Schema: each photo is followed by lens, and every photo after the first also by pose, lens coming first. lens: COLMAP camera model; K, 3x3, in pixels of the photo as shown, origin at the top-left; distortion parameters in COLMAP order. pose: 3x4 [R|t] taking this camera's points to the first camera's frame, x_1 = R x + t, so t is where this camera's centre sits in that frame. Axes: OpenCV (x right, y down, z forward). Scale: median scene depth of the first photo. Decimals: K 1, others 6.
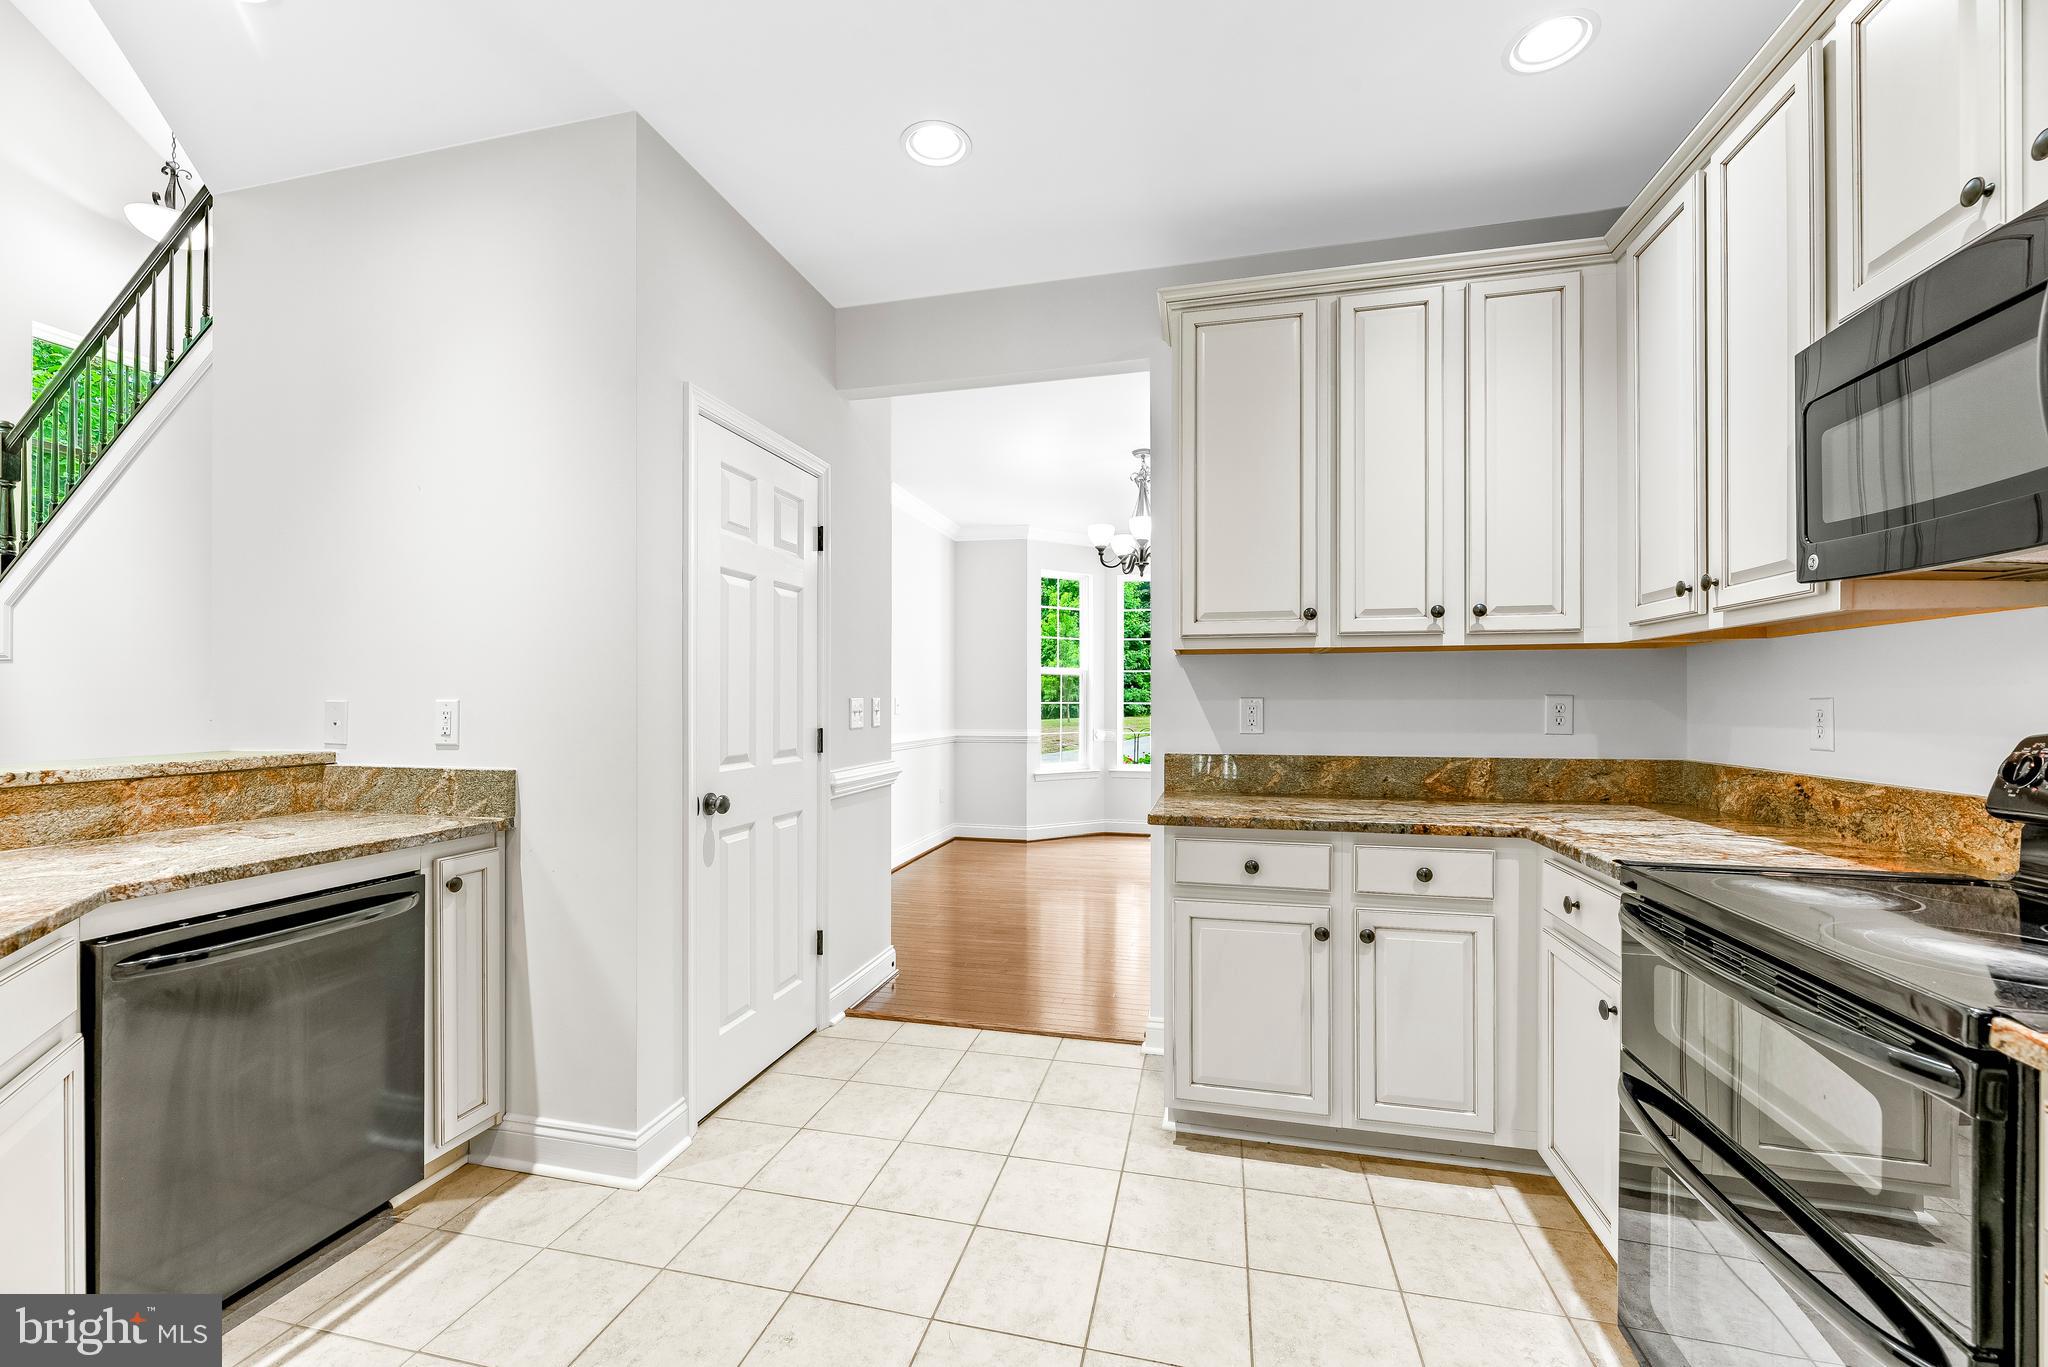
lens RADIAL K [[827.4, 0, 1013.0], [0, 827.4, 702.1], [0, 0, 1]] dist [-0.004093, -0.000245]
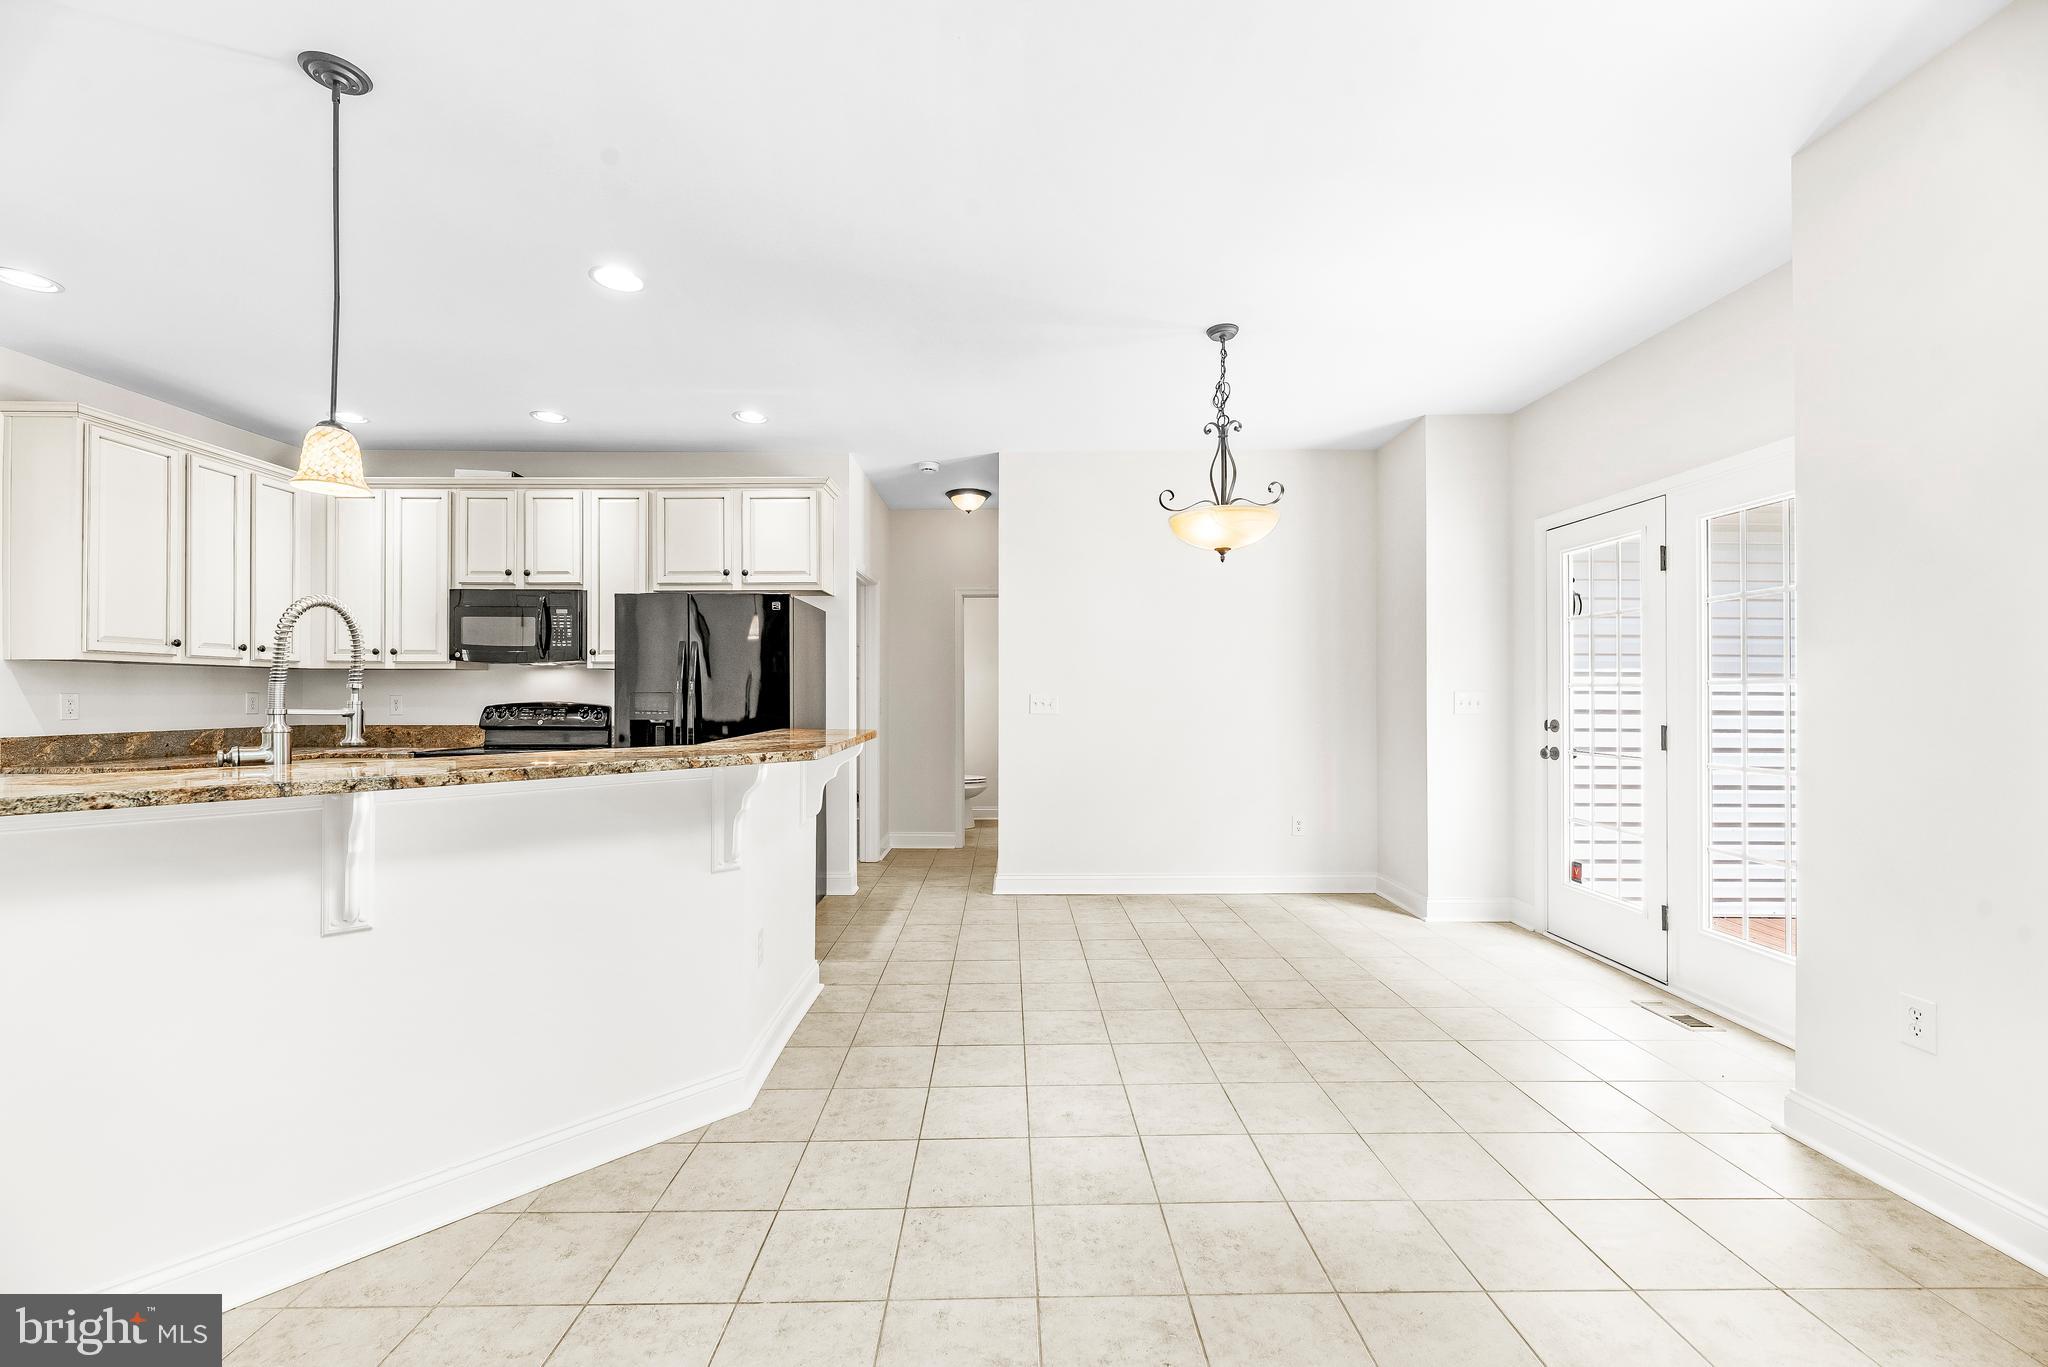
lens RADIAL K [[824.9, 0, 1014.6], [0, 824.9, 688.5], [0, 0, 1]] dist [-0.001720, -0.000062]
pose [[-0.244630, 0.007314, 0.969589, -2.095524], [-0.001429, 0.999968, -0.007904, -0.007267], [-0.969615, -0.003319, -0.244612, -0.270216]]
